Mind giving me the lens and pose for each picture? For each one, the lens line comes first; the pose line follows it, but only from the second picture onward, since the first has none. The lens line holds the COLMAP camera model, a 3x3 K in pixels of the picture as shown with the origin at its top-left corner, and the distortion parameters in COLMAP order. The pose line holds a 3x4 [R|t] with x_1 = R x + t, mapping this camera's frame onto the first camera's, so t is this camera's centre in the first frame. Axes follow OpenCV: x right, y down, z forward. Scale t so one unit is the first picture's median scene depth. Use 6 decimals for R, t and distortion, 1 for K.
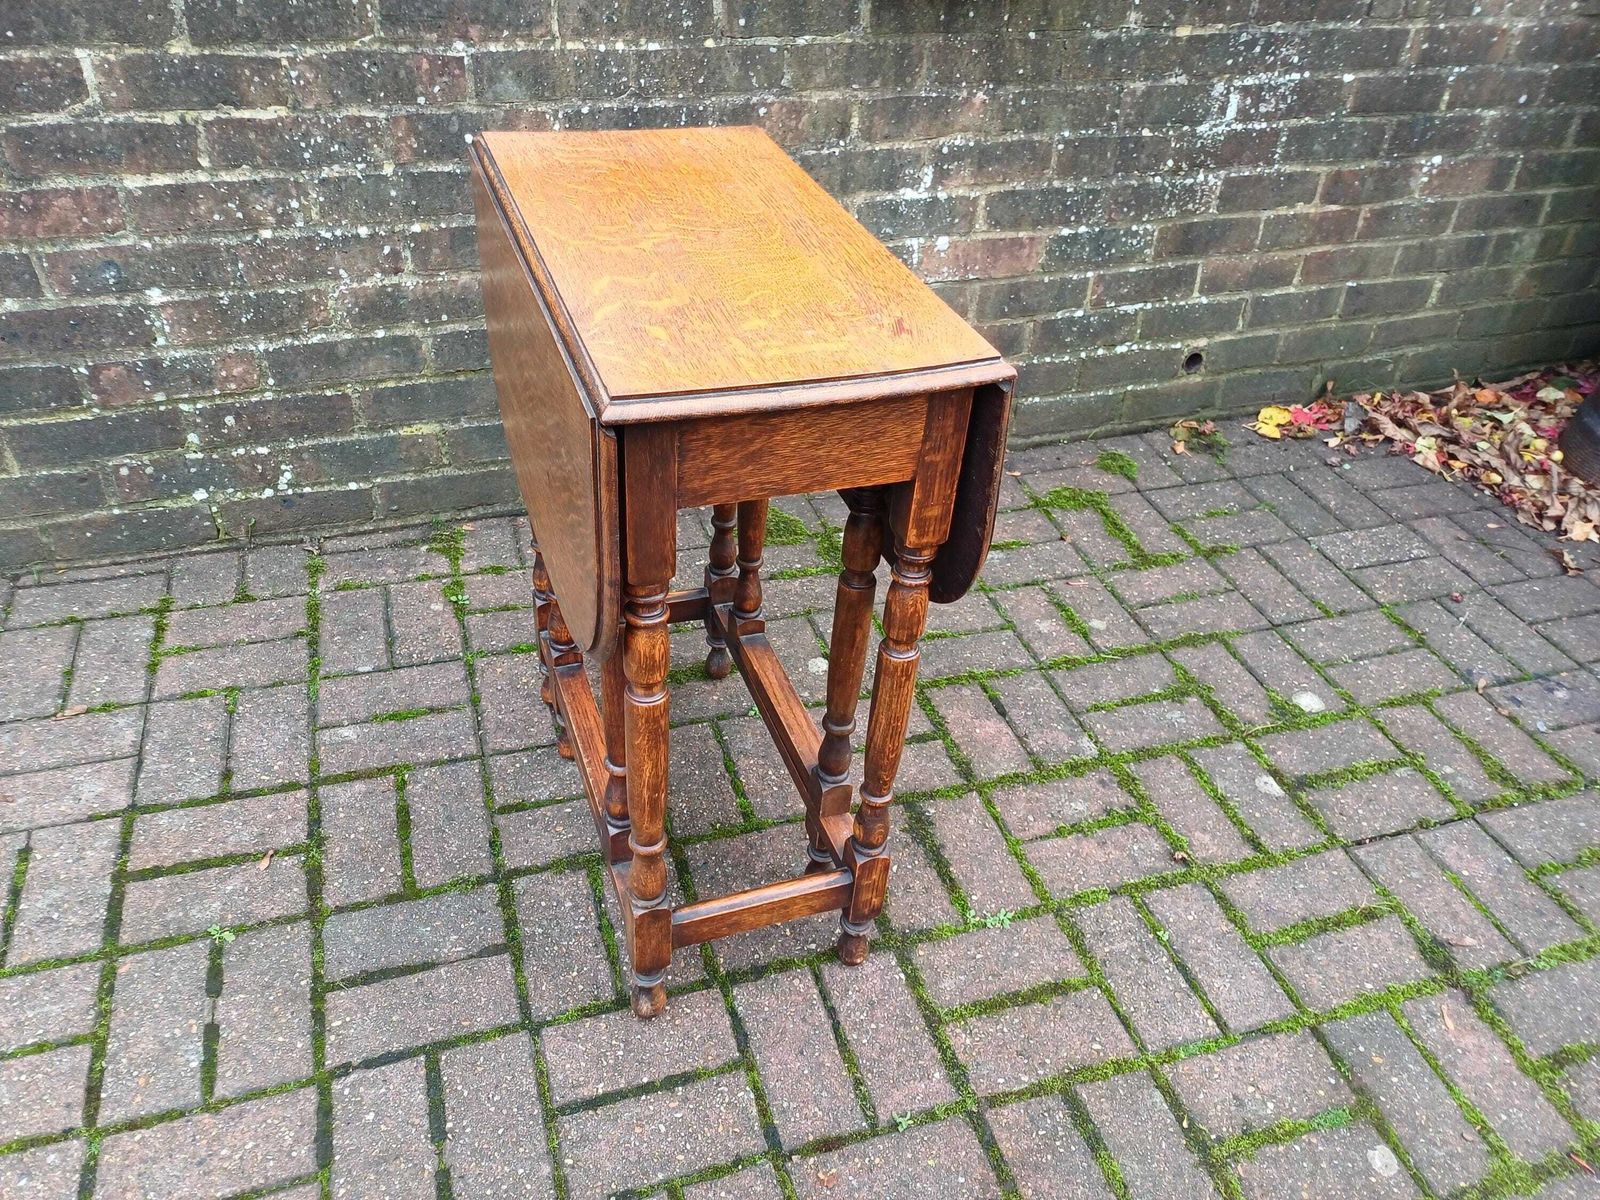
lens RADIAL K [[1179.0, 0, 783.9], [0, 1179.0, 611.5], [0, 0, 1]] dist [0.054152, -0.043897]
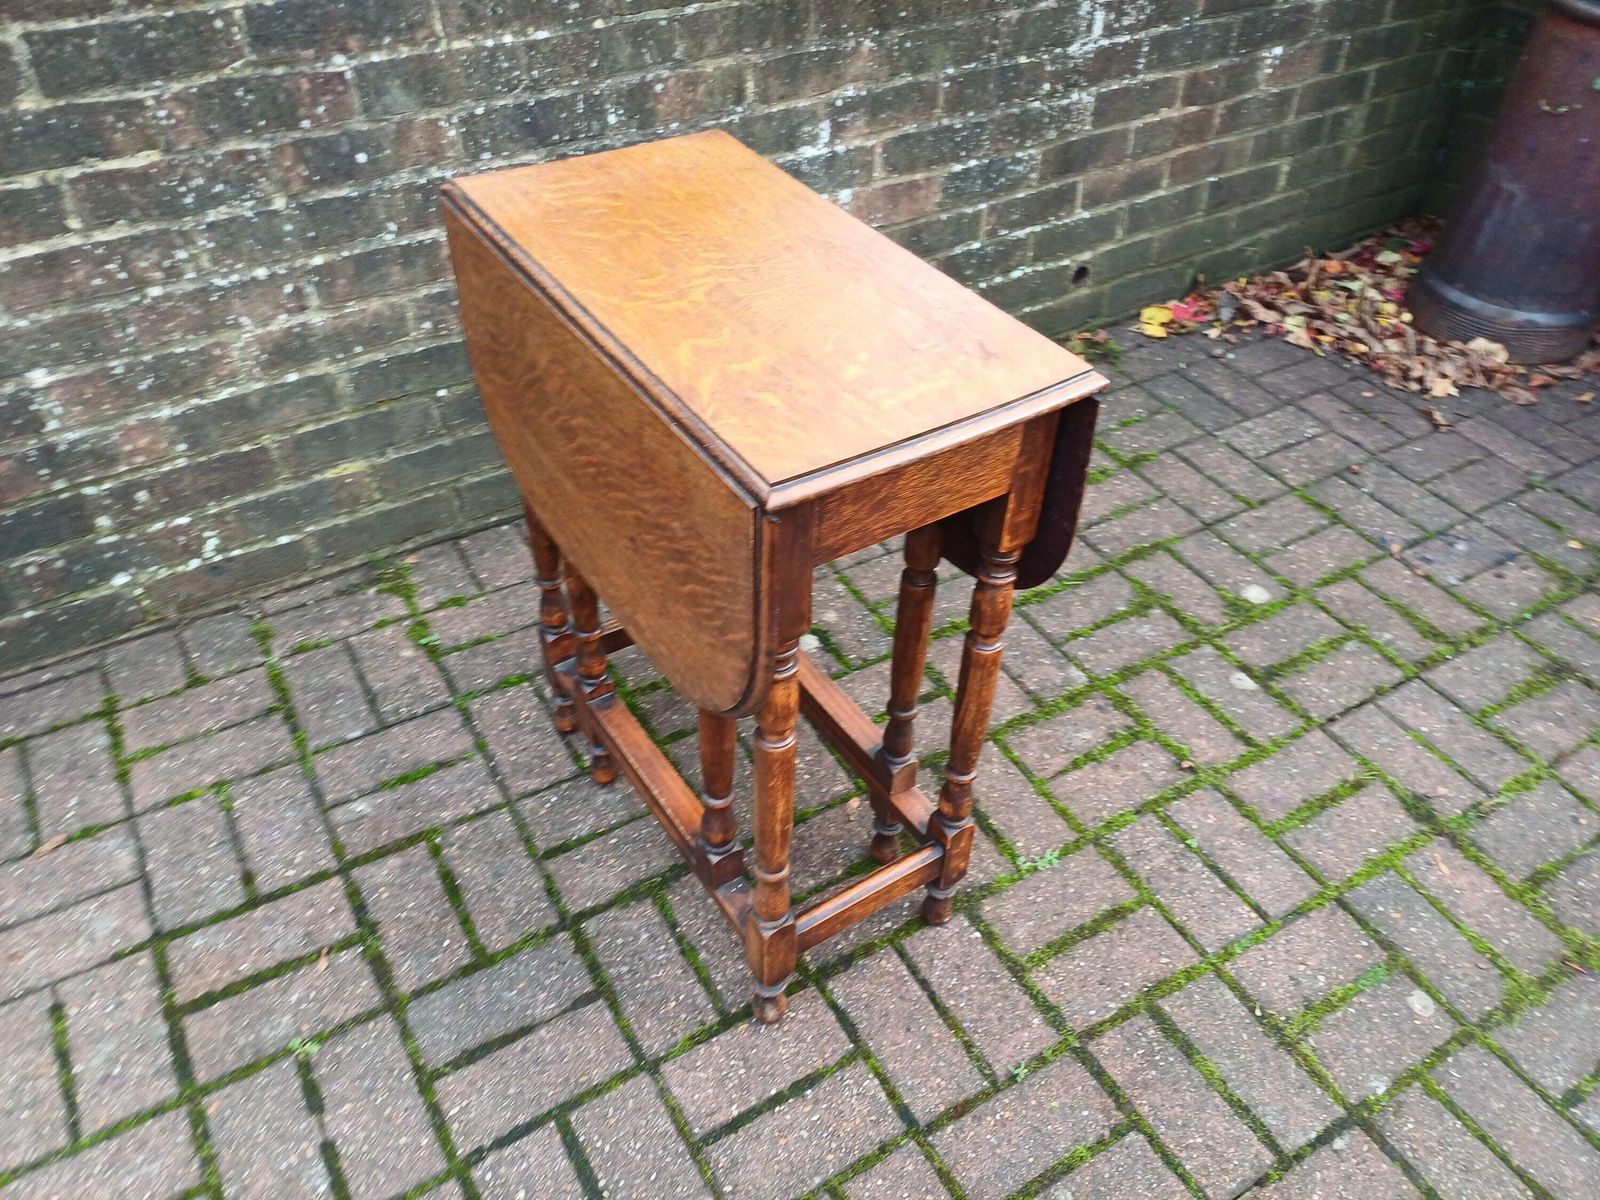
lens RADIAL K [[1179.0, 0, 821.9], [0, 1179.0, 608.9], [0, 0, 1]] dist [0.054152, -0.043897]
pose [[0.972900, -0.175222, 0.150873, -0.117318], [0.162087, 0.982150, 0.095444, -0.082814], [-0.164904, -0.068403, 0.983935, -0.000528]]
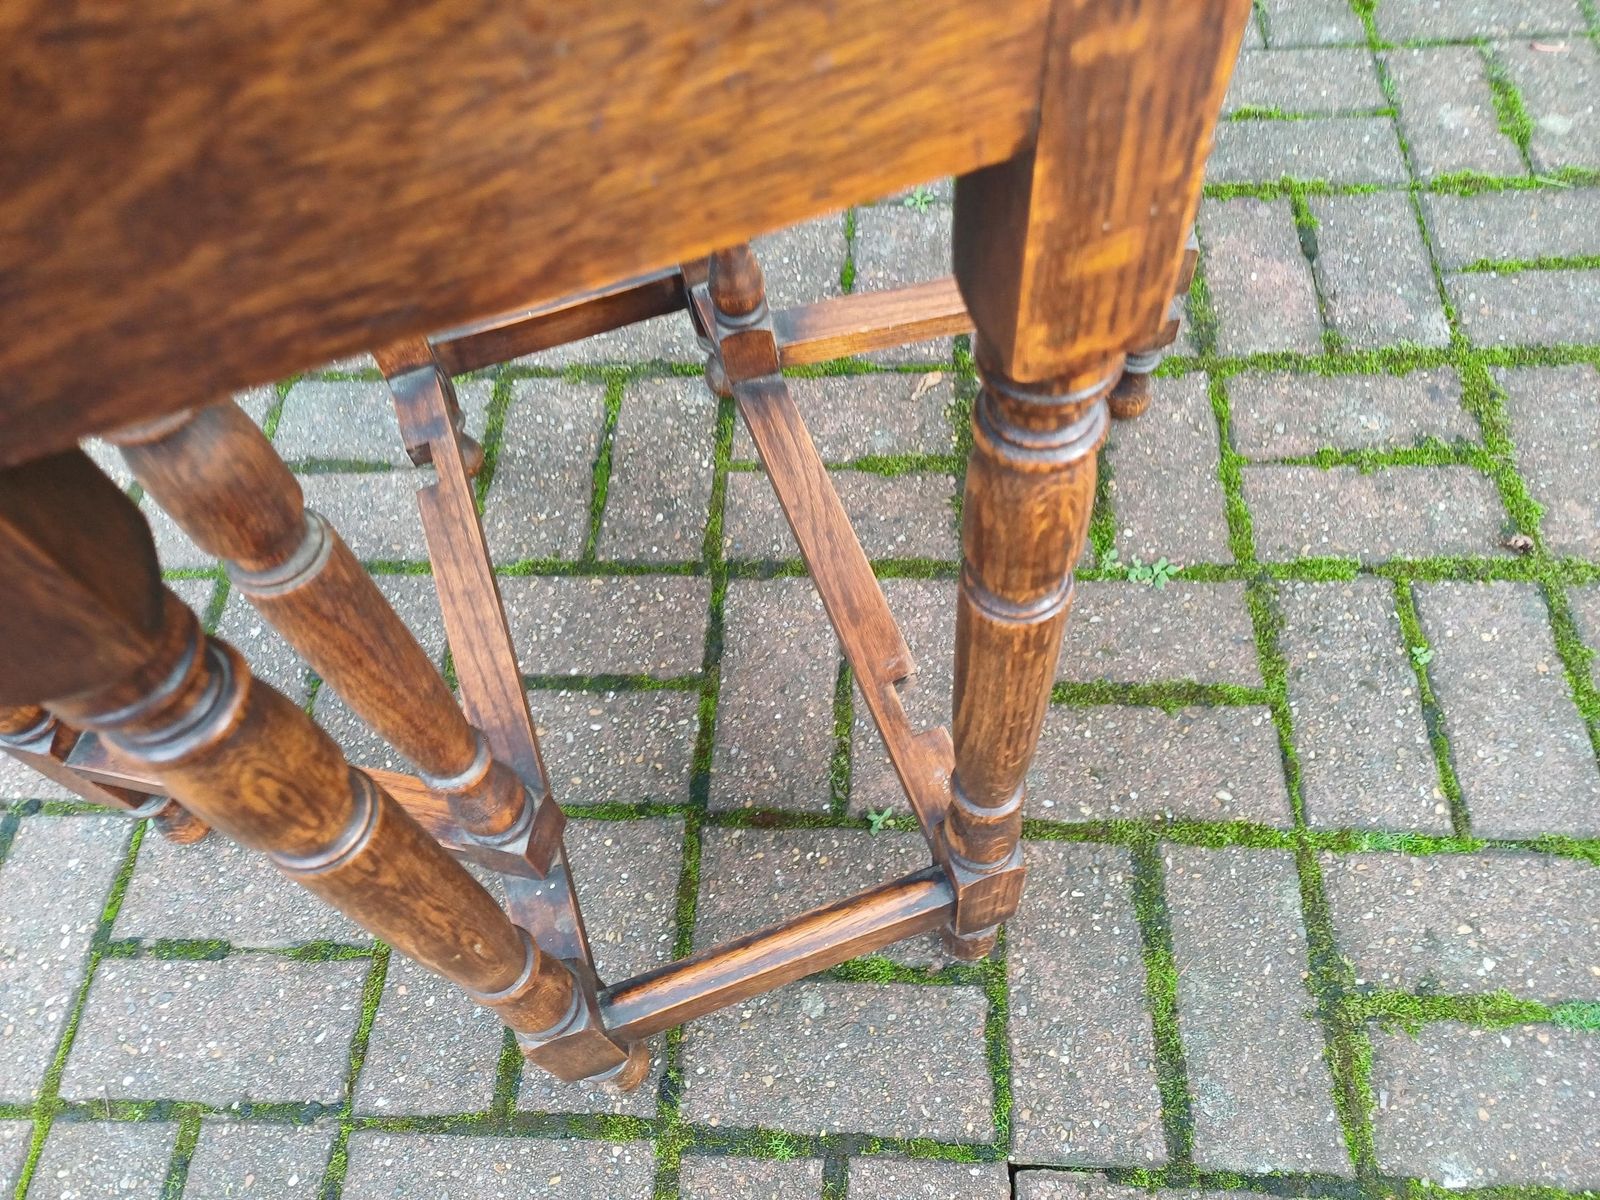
lens RADIAL K [[1179.0, 0, 795.0], [0, 1179.0, 577.1], [0, 0, 1]] dist [0.054152, -0.043897]
pose [[0.925572, 0.226068, -0.303660, 0.167772], [-0.096193, 0.916238, 0.388915, 0.024877], [0.366146, -0.330759, 0.869791, 0.308689]]
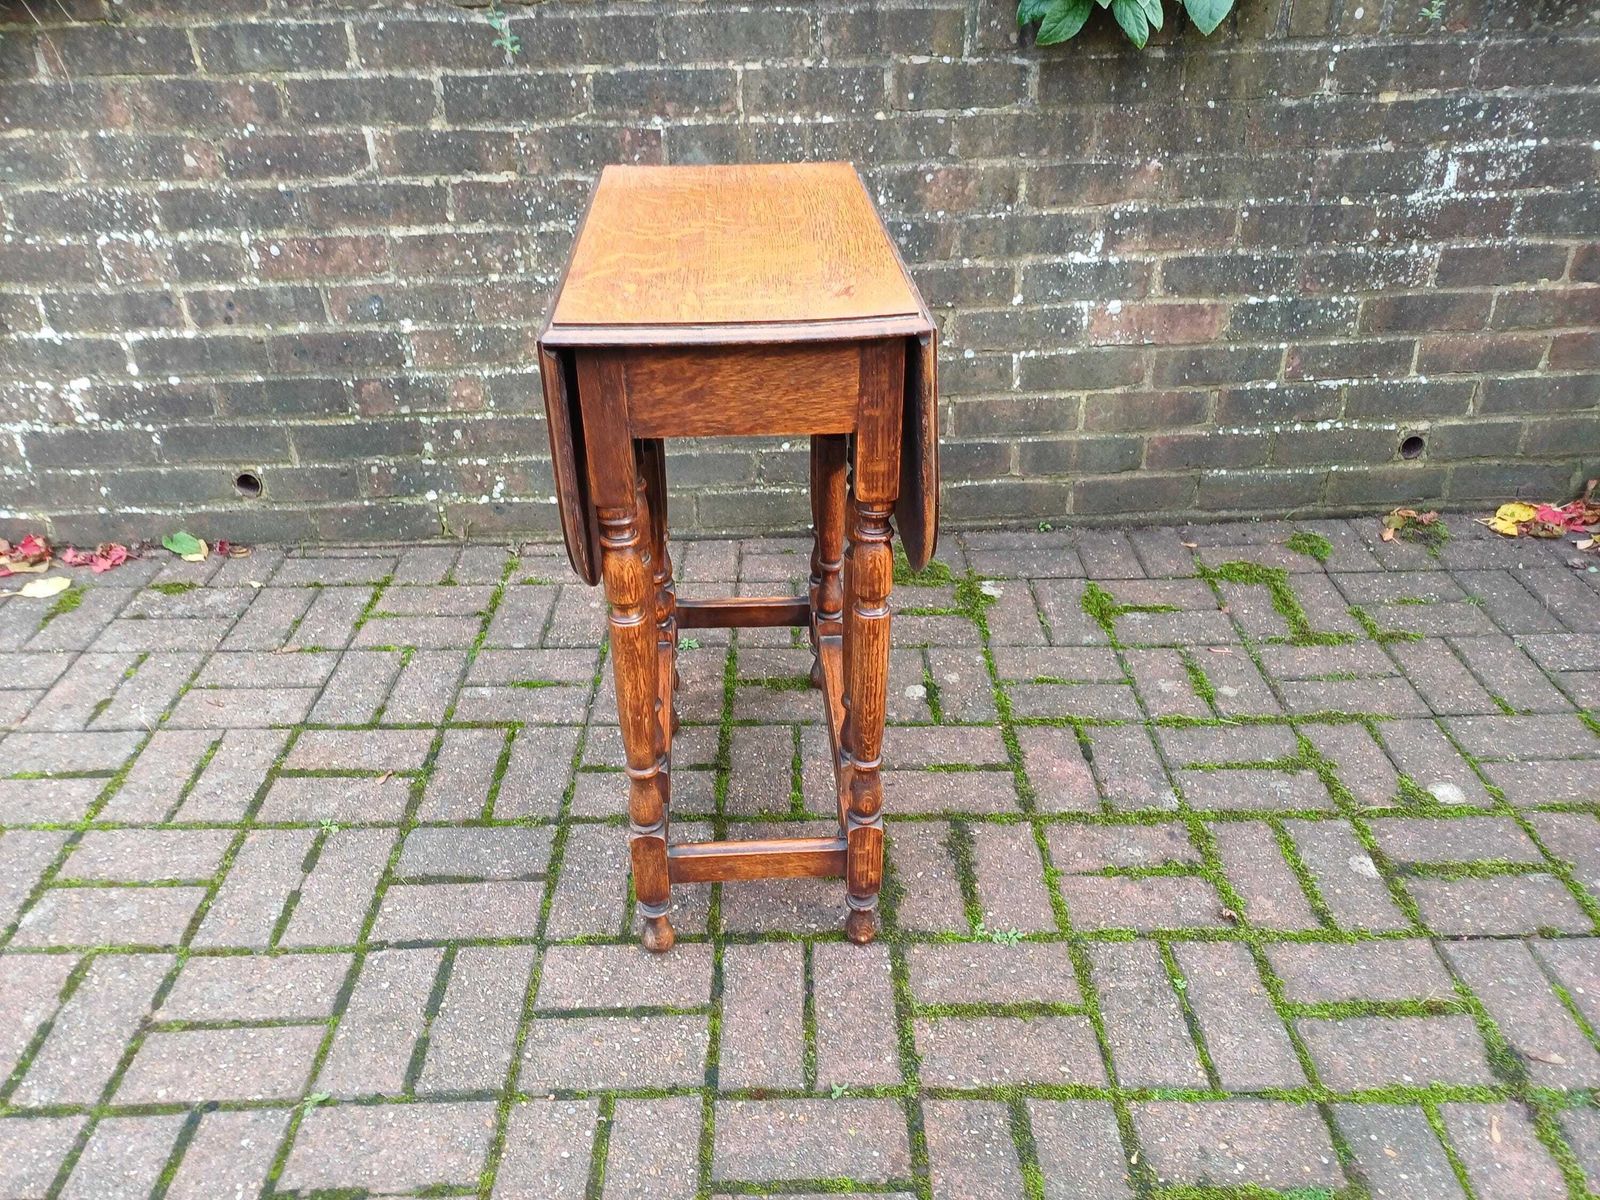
lens RADIAL K [[1179.0, 0, 789.0], [0, 1179.0, 619.8], [0, 0, 1]] dist [0.054152, -0.043897]
pose [[0.952355, 0.094134, -0.290102, 0.228579], [-0.123056, 0.988916, -0.083083, 0.087511], [0.279066, 0.114823, 0.953382, -0.017288]]
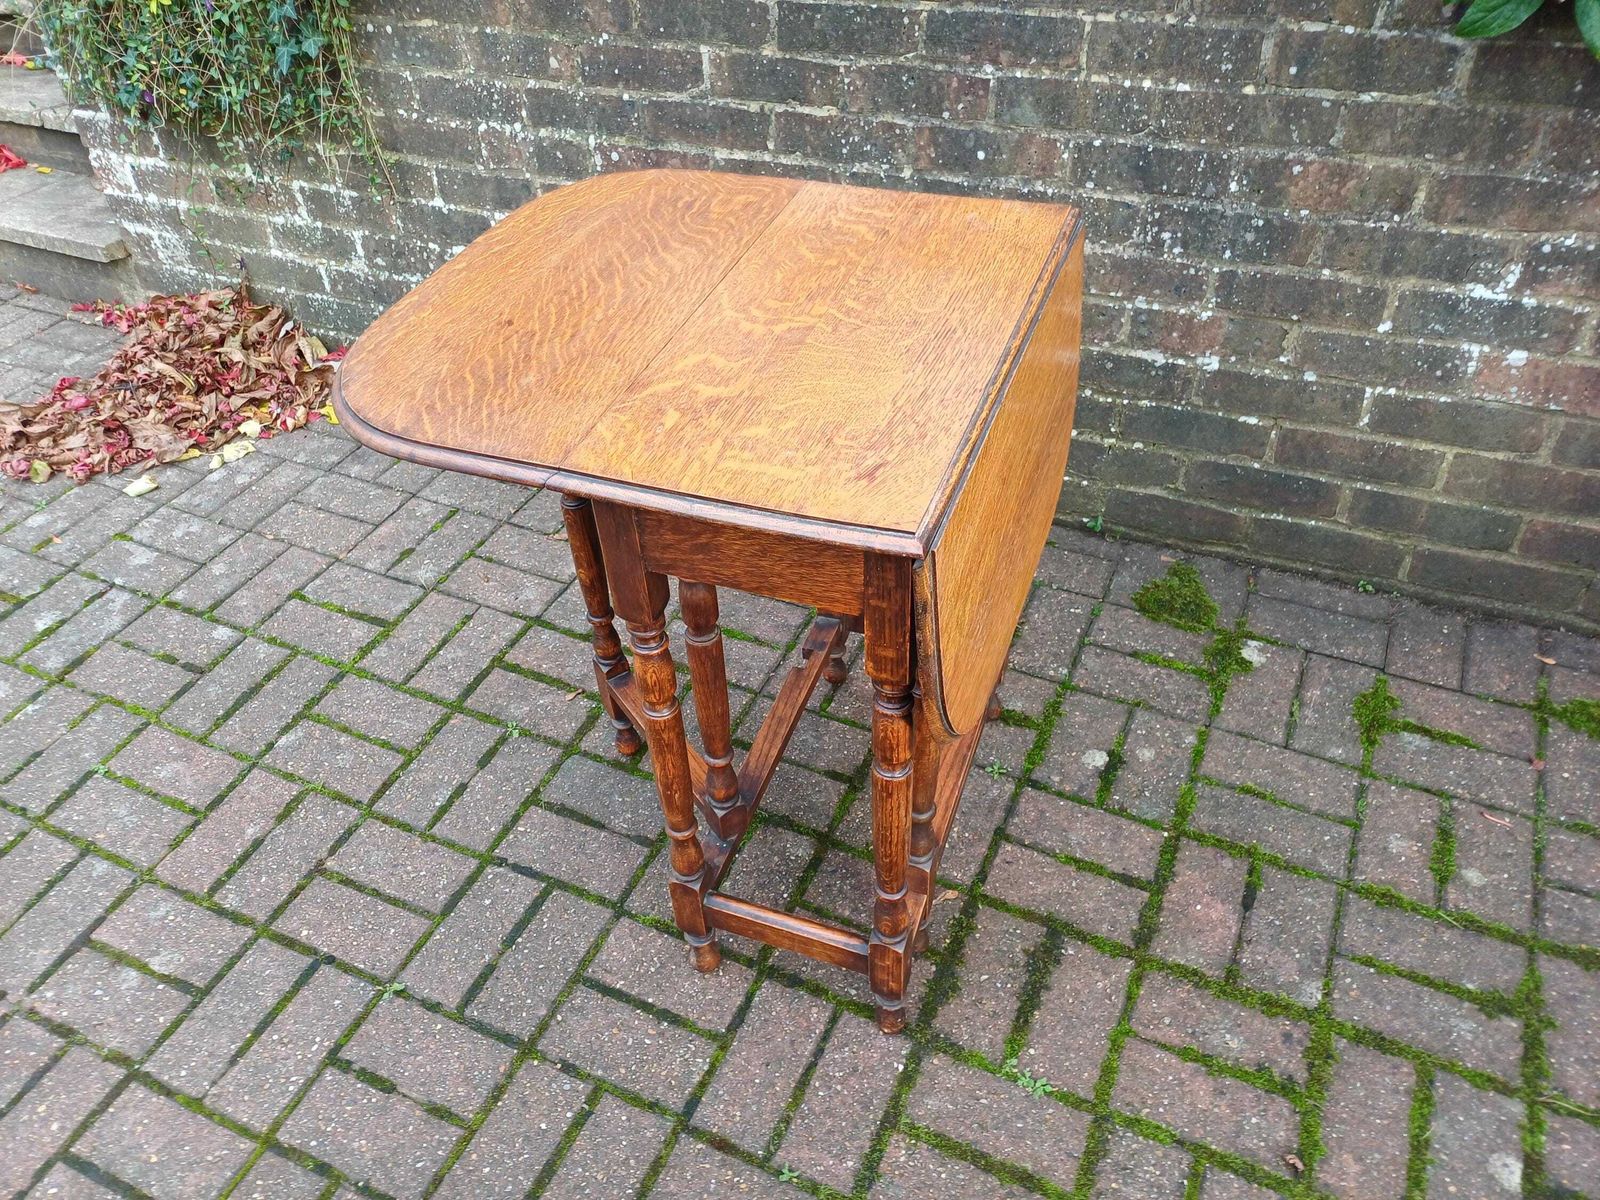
lens RADIAL K [[1179.0, 0, 779.8], [0, 1179.0, 605.6], [0, 0, 1]] dist [0.054152, -0.043897]
pose [[0.720422, 0.377678, -0.581680, 0.372825], [-0.342574, 0.923042, 0.175035, -0.155586], [0.603021, 0.073169, 0.794362, 0.090753]]
